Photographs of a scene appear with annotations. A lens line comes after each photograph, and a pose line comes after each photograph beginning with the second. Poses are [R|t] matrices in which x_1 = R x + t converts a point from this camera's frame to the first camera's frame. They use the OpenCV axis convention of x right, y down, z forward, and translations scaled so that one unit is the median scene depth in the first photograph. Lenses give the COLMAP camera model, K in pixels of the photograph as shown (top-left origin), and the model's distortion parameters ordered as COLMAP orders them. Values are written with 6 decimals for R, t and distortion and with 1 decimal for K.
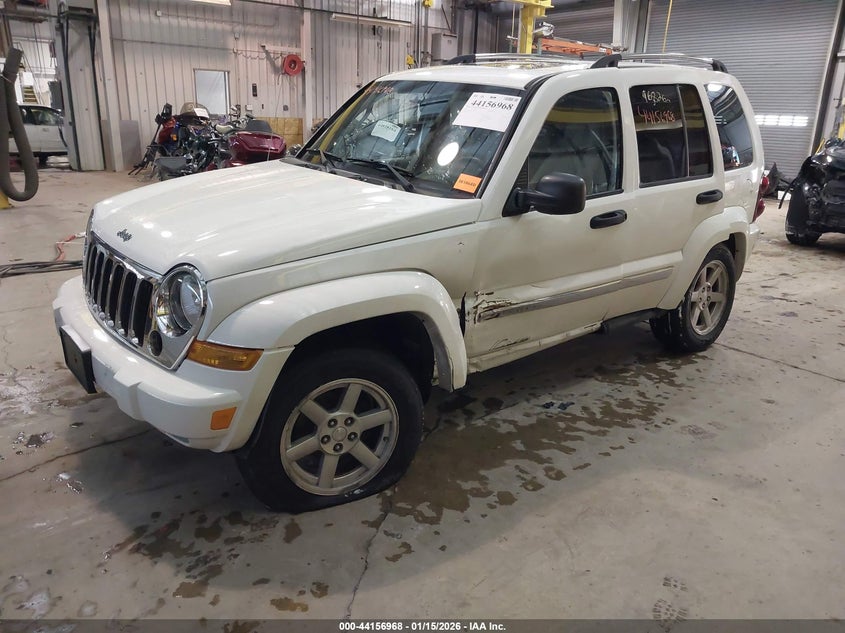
lens RADIAL K [[649.8, 0, 422.5], [0, 649.8, 316.5], [0, 0, 1]] dist [0.004705, -0.005060]
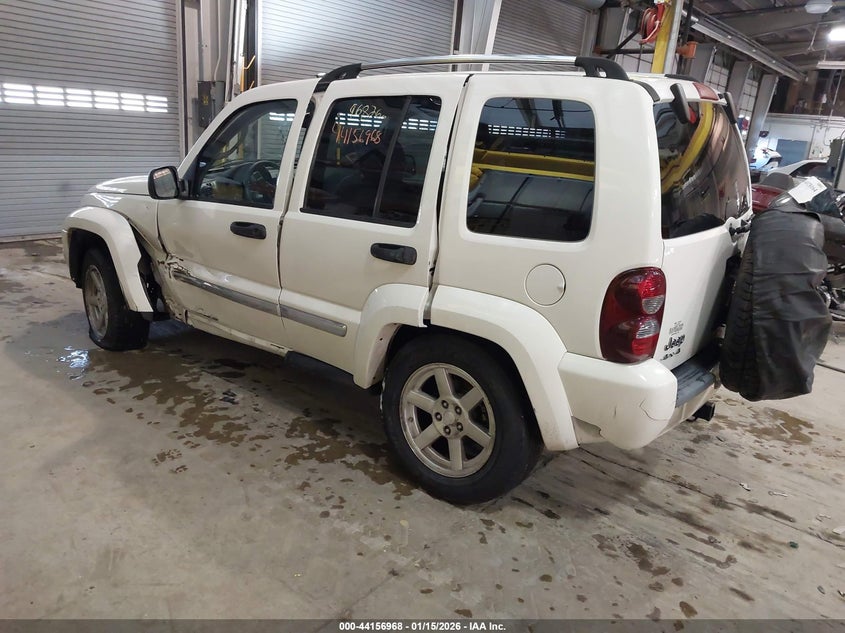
lens RADIAL K [[649.8, 0, 422.5], [0, 649.8, 316.5], [0, 0, 1]] dist [0.004705, -0.005060]
pose [[0.225715, 0.256606, -0.939791, 1.282582], [-0.343856, 0.923581, 0.169594, -0.281587], [0.911491, 0.284873, 0.296701, 0.967889]]
